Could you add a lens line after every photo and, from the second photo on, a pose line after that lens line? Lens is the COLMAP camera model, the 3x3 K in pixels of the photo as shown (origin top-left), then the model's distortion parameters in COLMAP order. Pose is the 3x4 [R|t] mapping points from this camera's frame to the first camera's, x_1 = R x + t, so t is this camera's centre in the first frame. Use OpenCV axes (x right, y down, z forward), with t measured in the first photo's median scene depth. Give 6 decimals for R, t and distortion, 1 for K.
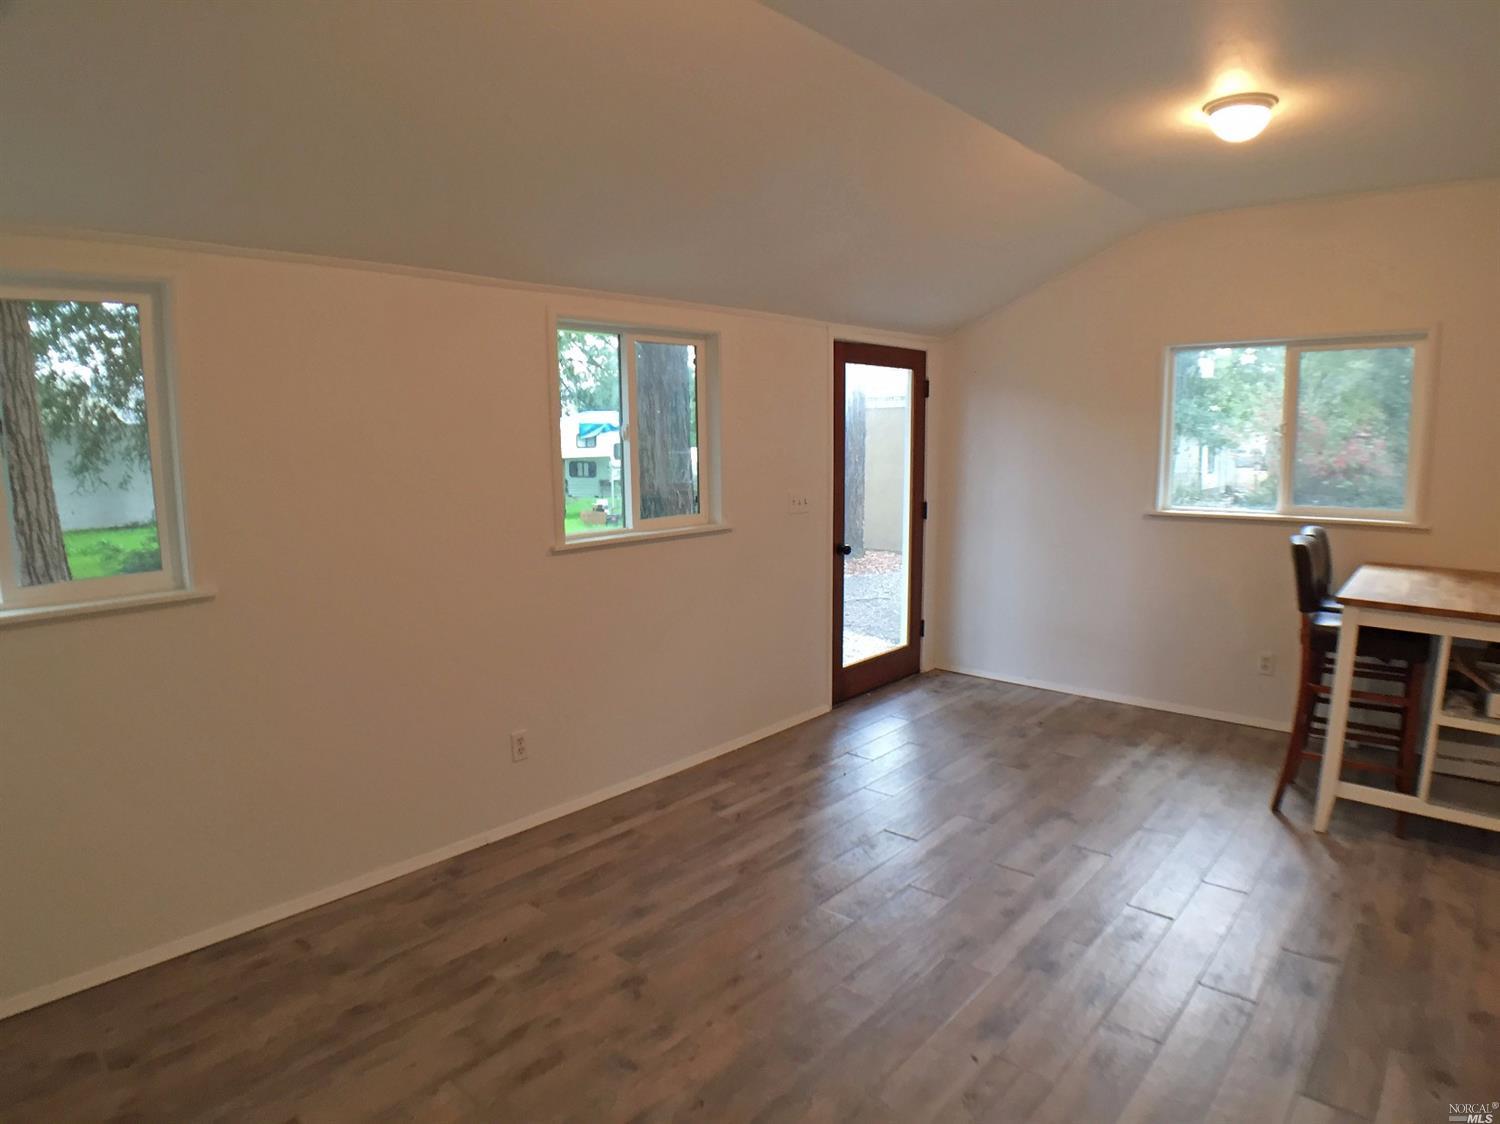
lens RADIAL K [[851.8, 0, 746.0], [0, 851.8, 557.3], [0, 0, 1]] dist [-0.111727, 0.023431]
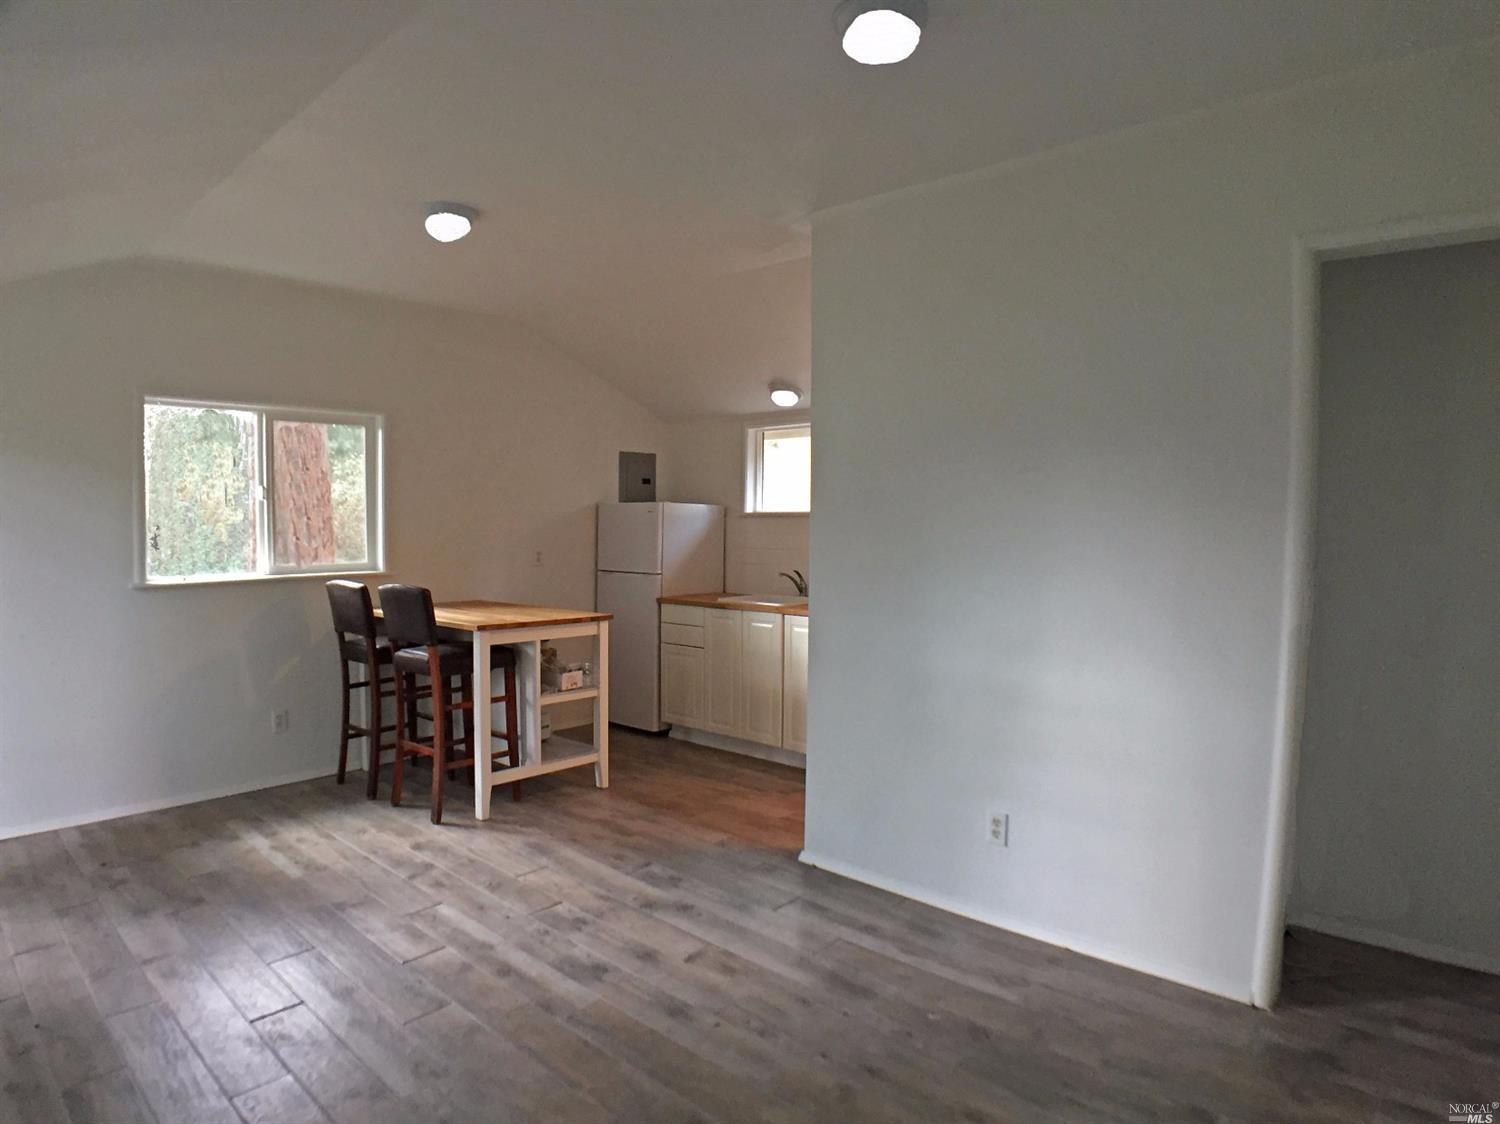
lens RADIAL K [[851.8, 0, 746.0], [0, 851.8, 557.3], [0, 0, 1]] dist [-0.111727, 0.023431]
pose [[-0.013299, -0.024567, 0.999610, -0.520710], [0.130508, 0.991104, 0.026095, -0.033338], [-0.991358, 0.130804, -0.009975, 0.540834]]
